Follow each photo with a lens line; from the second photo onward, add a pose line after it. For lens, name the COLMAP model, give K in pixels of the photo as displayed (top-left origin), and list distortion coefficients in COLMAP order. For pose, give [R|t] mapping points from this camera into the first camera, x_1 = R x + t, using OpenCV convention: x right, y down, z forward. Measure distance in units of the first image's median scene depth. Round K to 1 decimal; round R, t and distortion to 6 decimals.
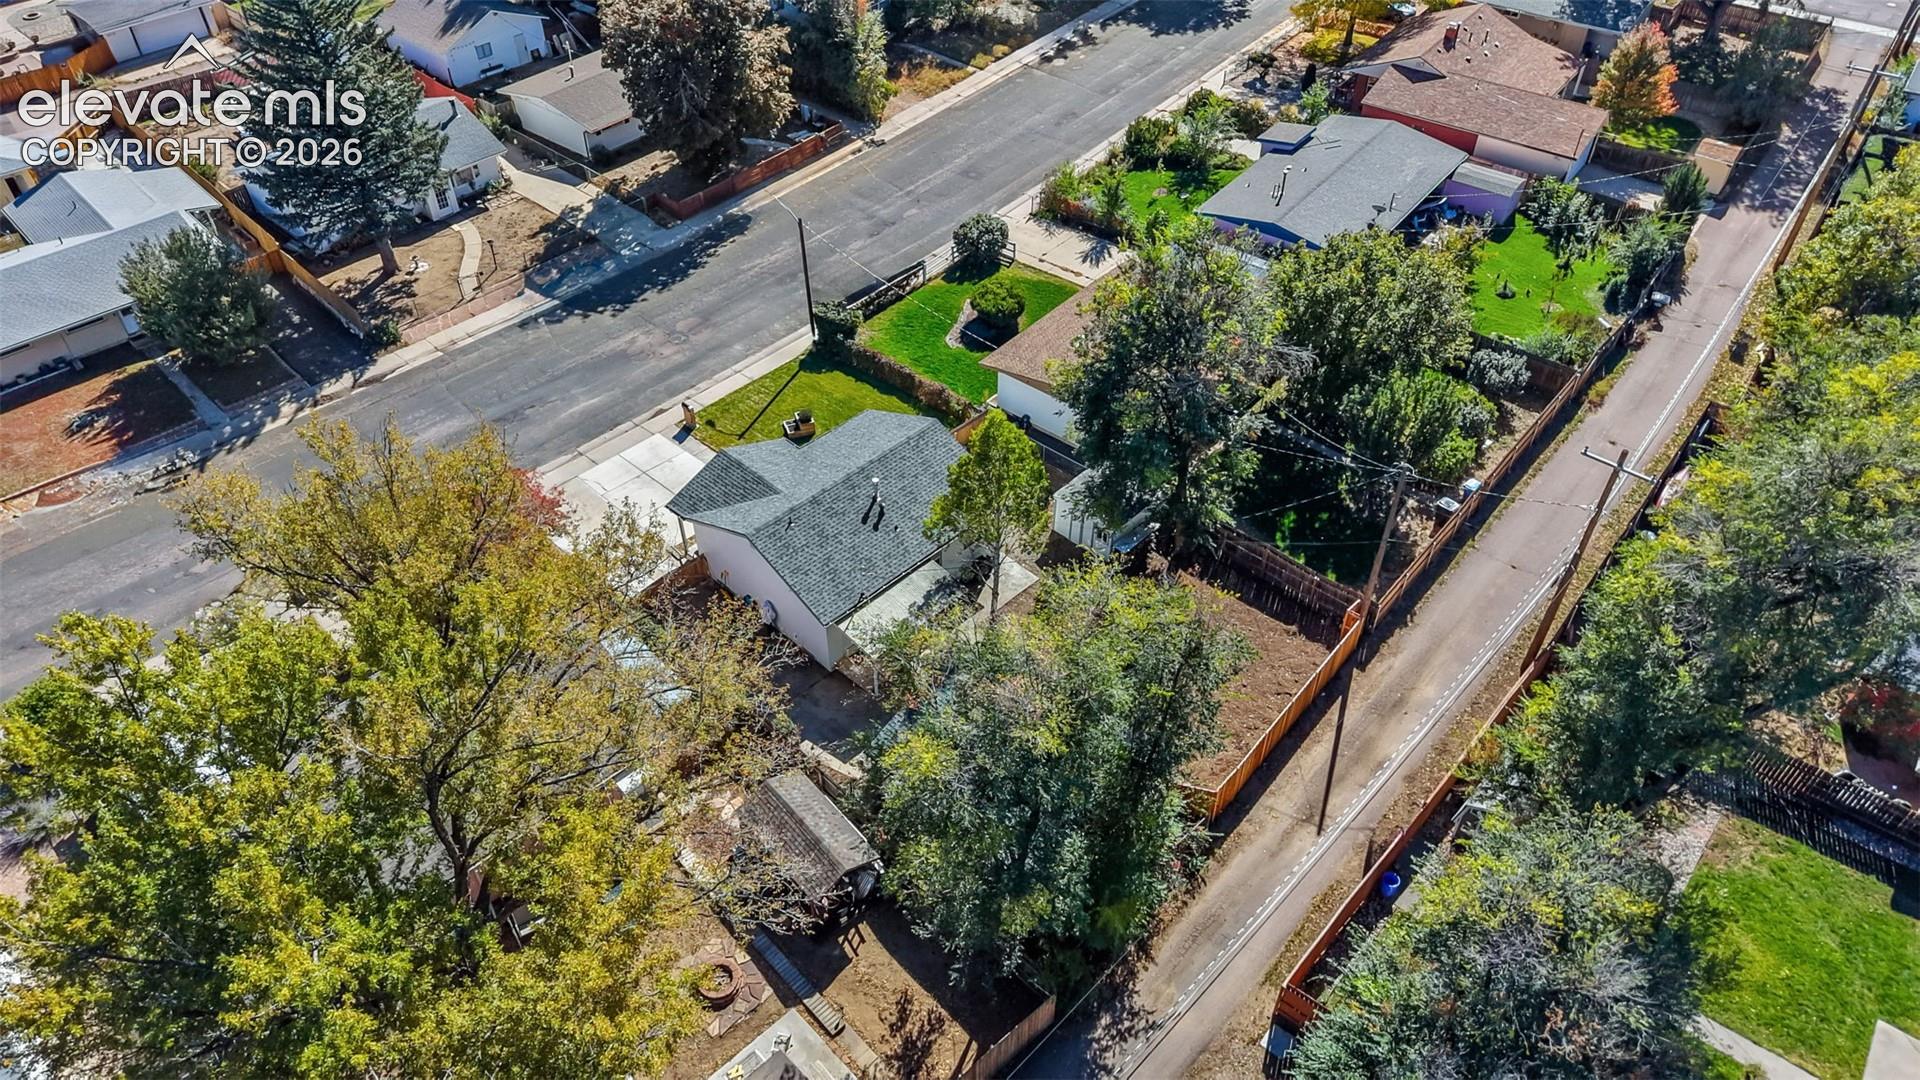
lens RADIAL K [[1275.1, 0, 952.8], [0, 1275.1, 540.4], [0, 0, 1]] dist [0.027420, -0.028192]
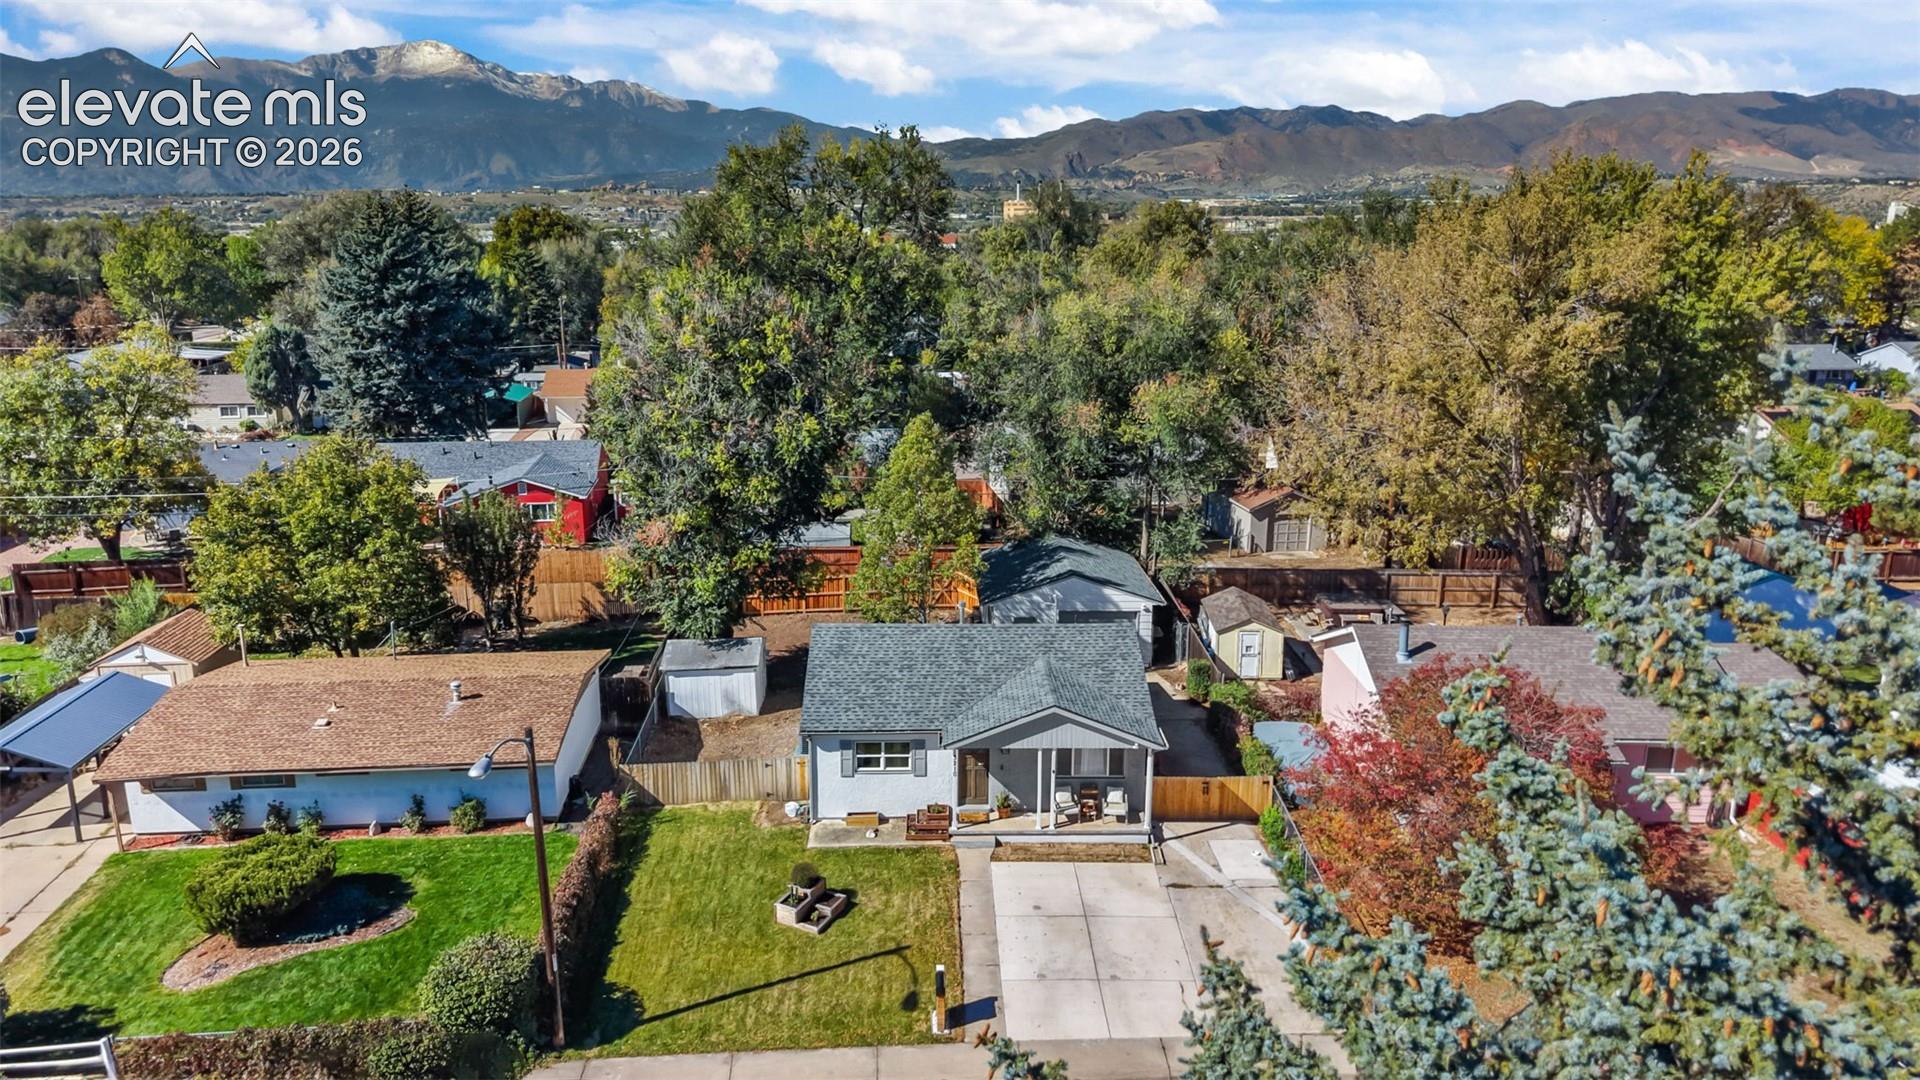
lens RADIAL K [[1275.1, 0, 967.0], [0, 1275.1, 535.9], [0, 0, 1]] dist [0.027420, -0.028192]
pose [[-0.729229, -0.150584, 0.667495, -0.433637], [0.472736, 0.594394, 0.650551, -0.431647], [-0.494718, 0.789949, -0.362263, 0.898773]]
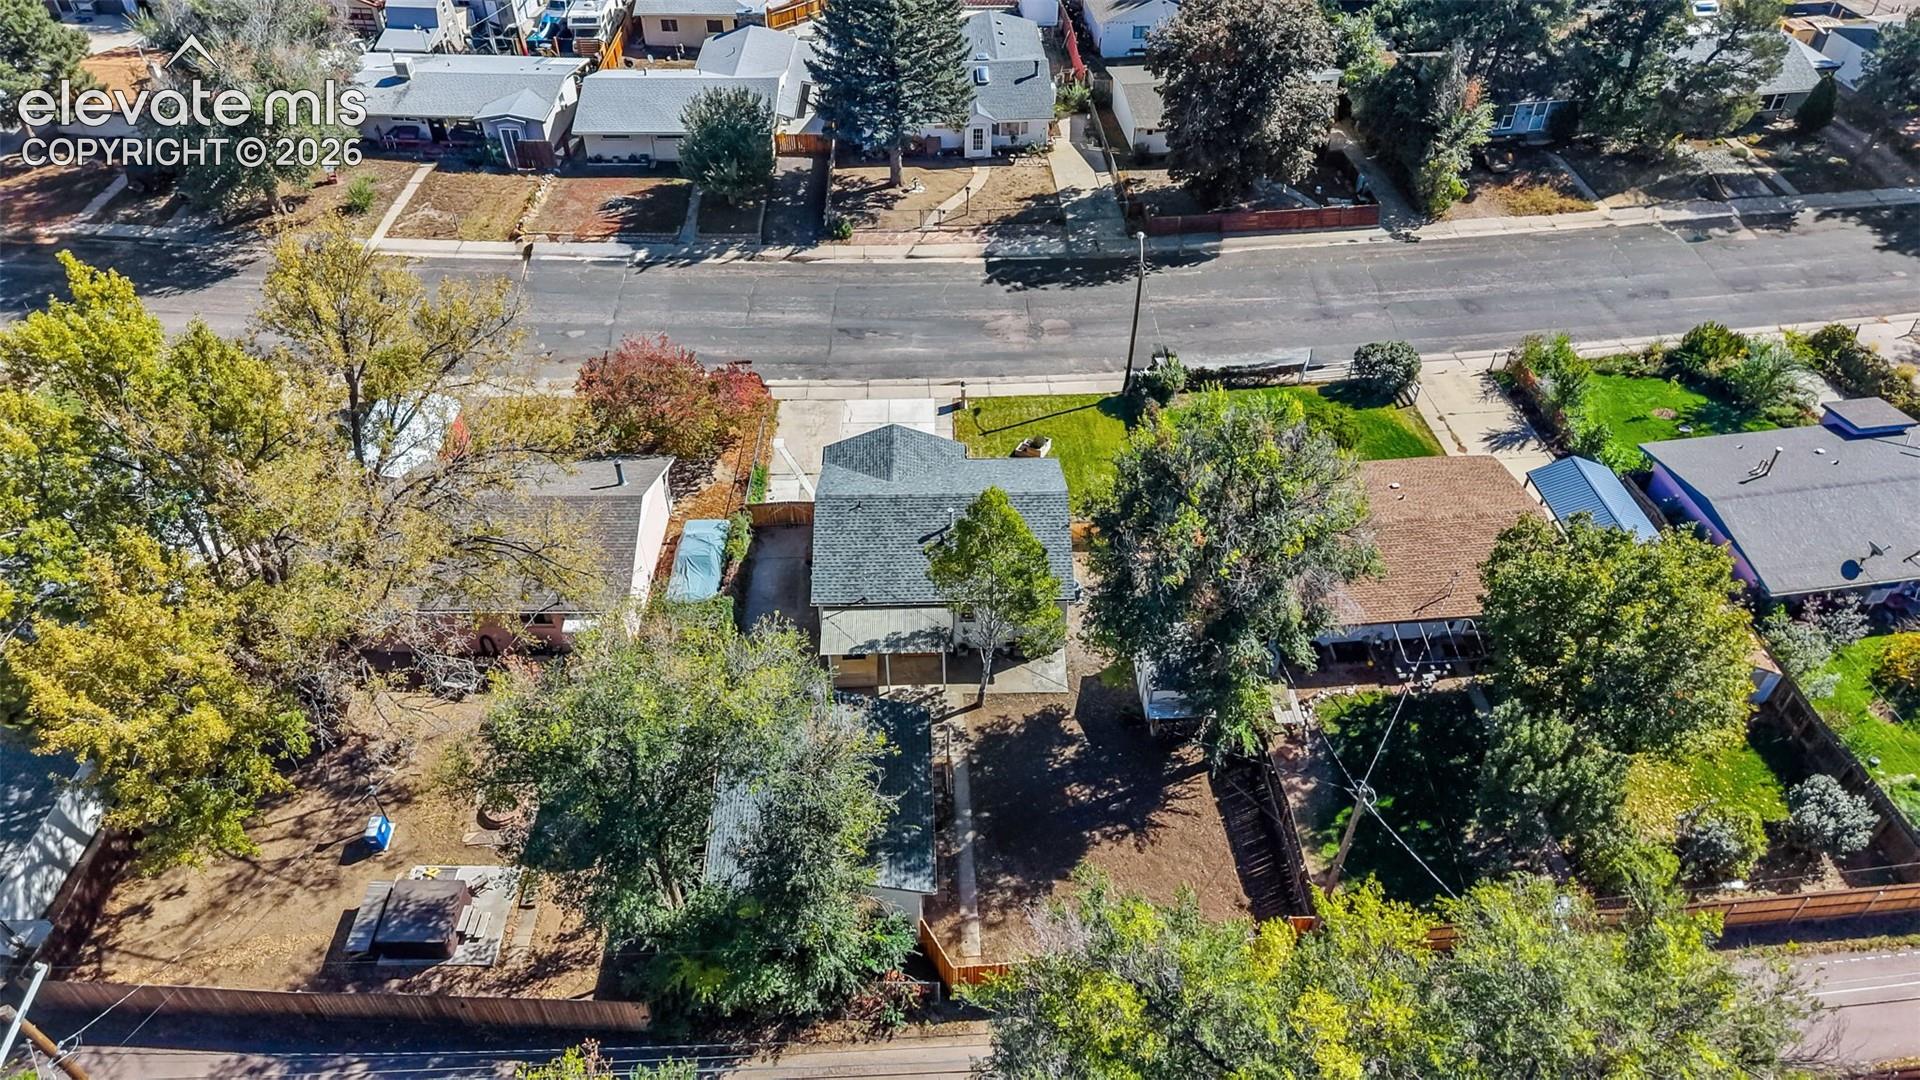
lens RADIAL K [[1275.1, 0, 954.1], [0, 1275.1, 542.3], [0, 0, 1]] dist [0.027420, -0.028192]
pose [[0.718523, 0.470085, -0.512586, 0.325429], [-0.472158, 0.870838, 0.136780, -0.114854], [0.510677, 0.143742, 0.847672, 0.121370]]
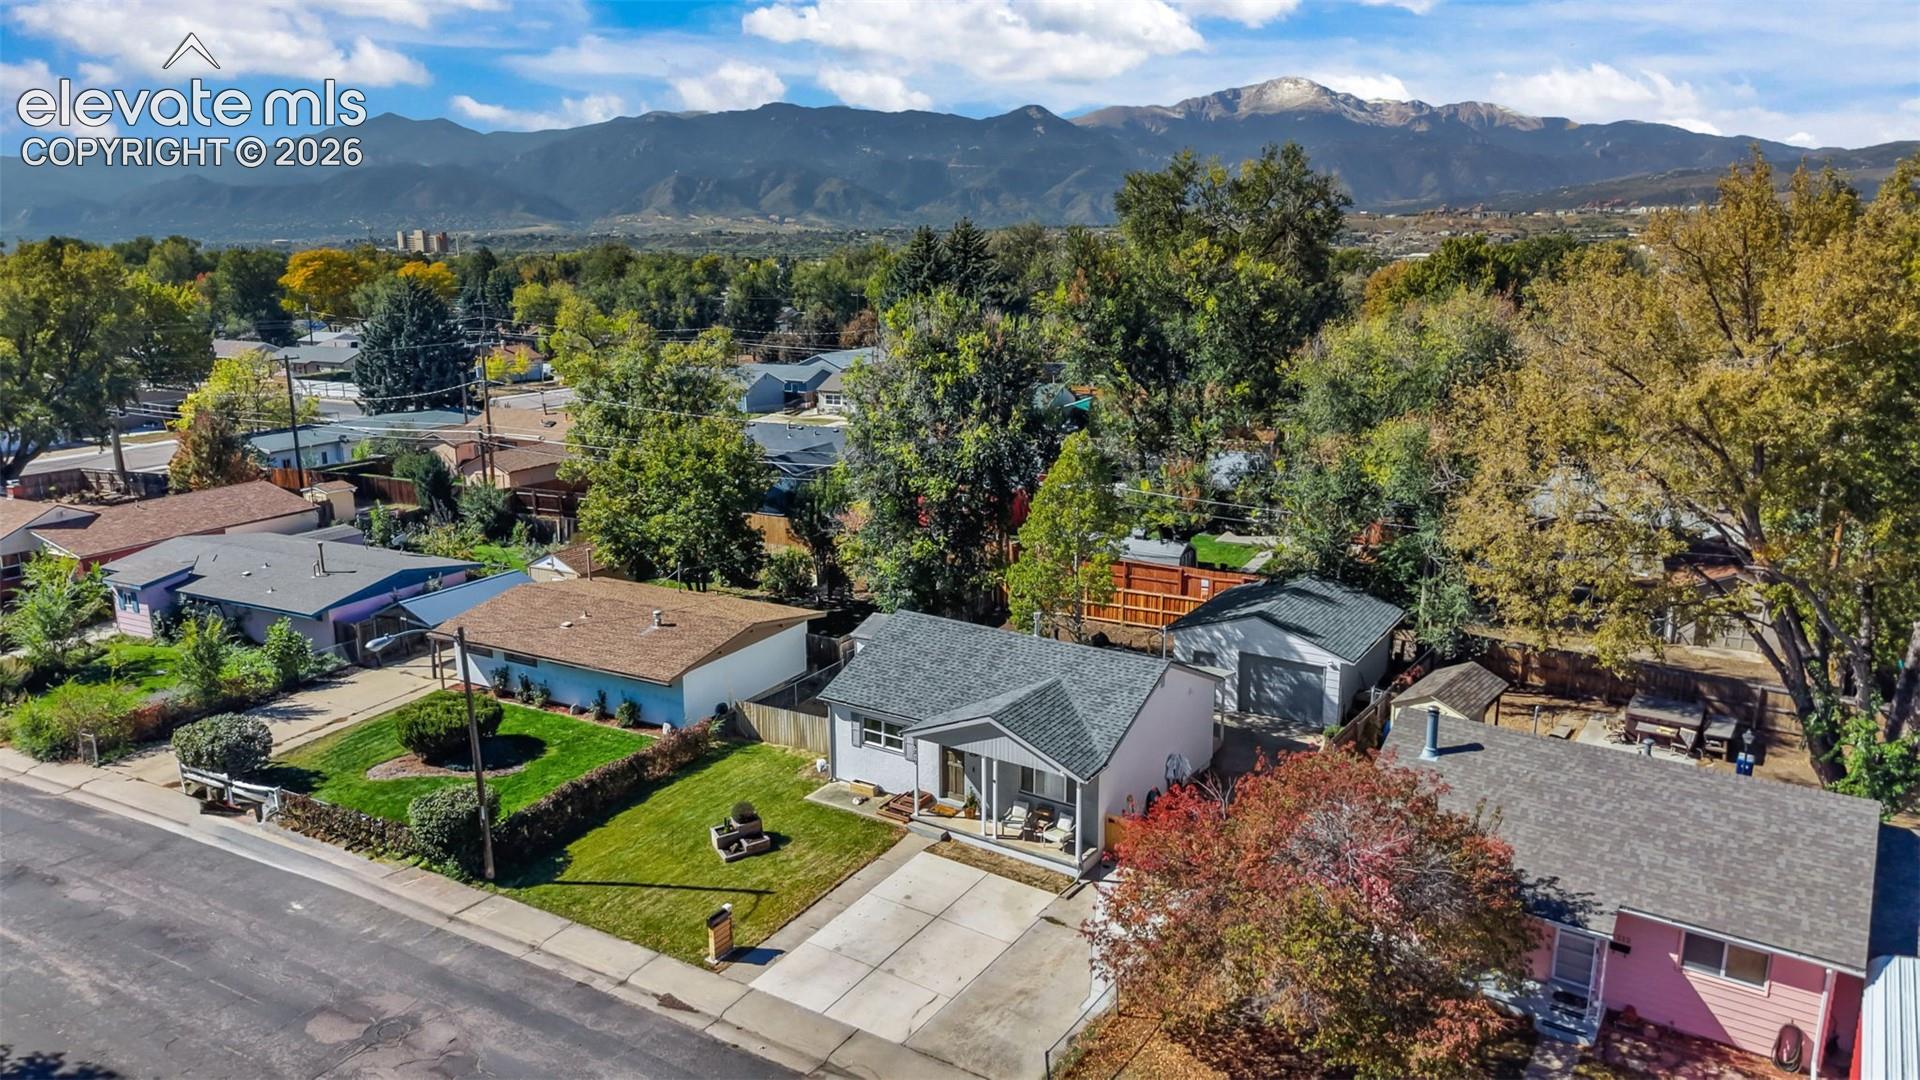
lens RADIAL K [[1275.1, 0, 968.9], [0, 1275.1, 538.5], [0, 0, 1]] dist [0.027420, -0.028192]
pose [[-0.211318, -0.201439, 0.956435, -0.604843], [0.672071, 0.680557, 0.291825, -0.253995], [-0.709693, 0.704460, -0.008433, 0.714834]]
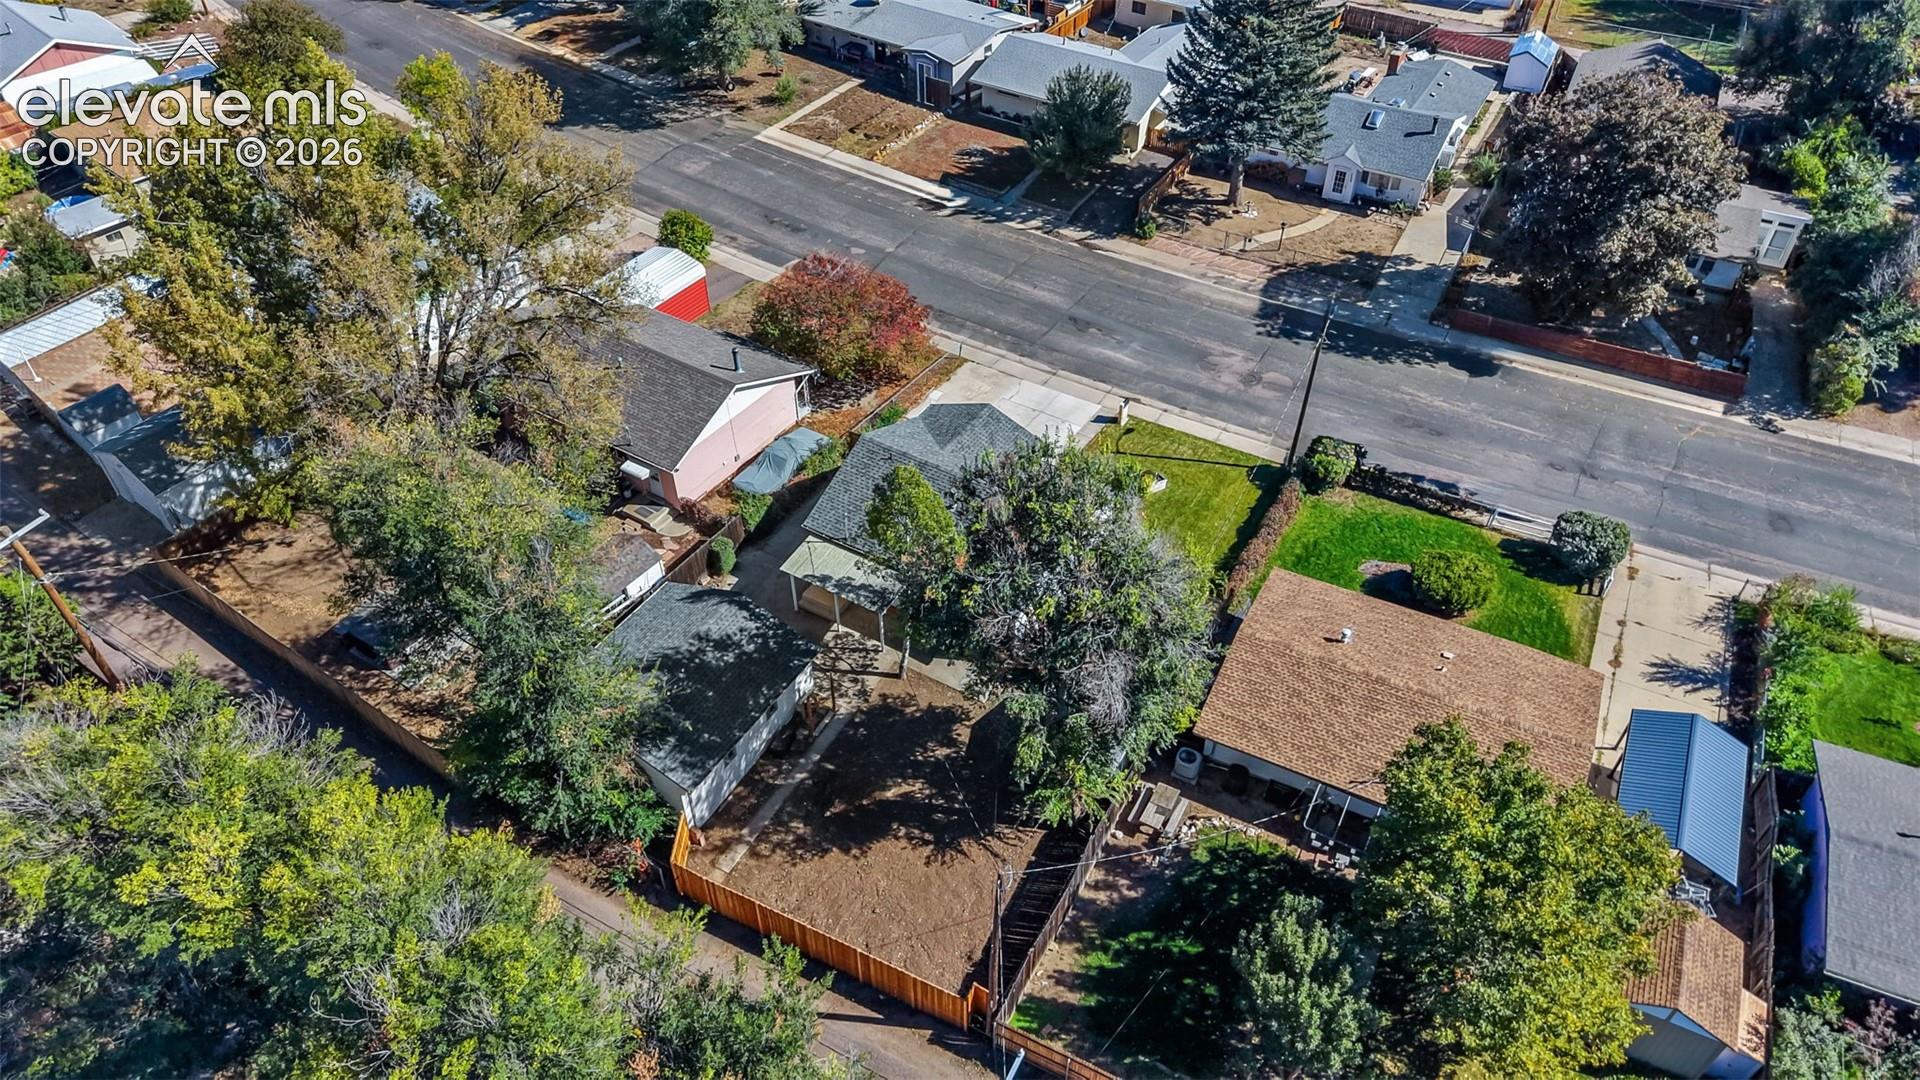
lens RADIAL K [[1275.1, 0, 951.0], [0, 1275.1, 536.4], [0, 0, 1]] dist [0.027420, -0.028192]
pose [[0.226516, 0.656914, -0.719135, 0.485182], [-0.659729, 0.646646, 0.382892, -0.288748], [0.716553, 0.387703, 0.579861, 0.308057]]
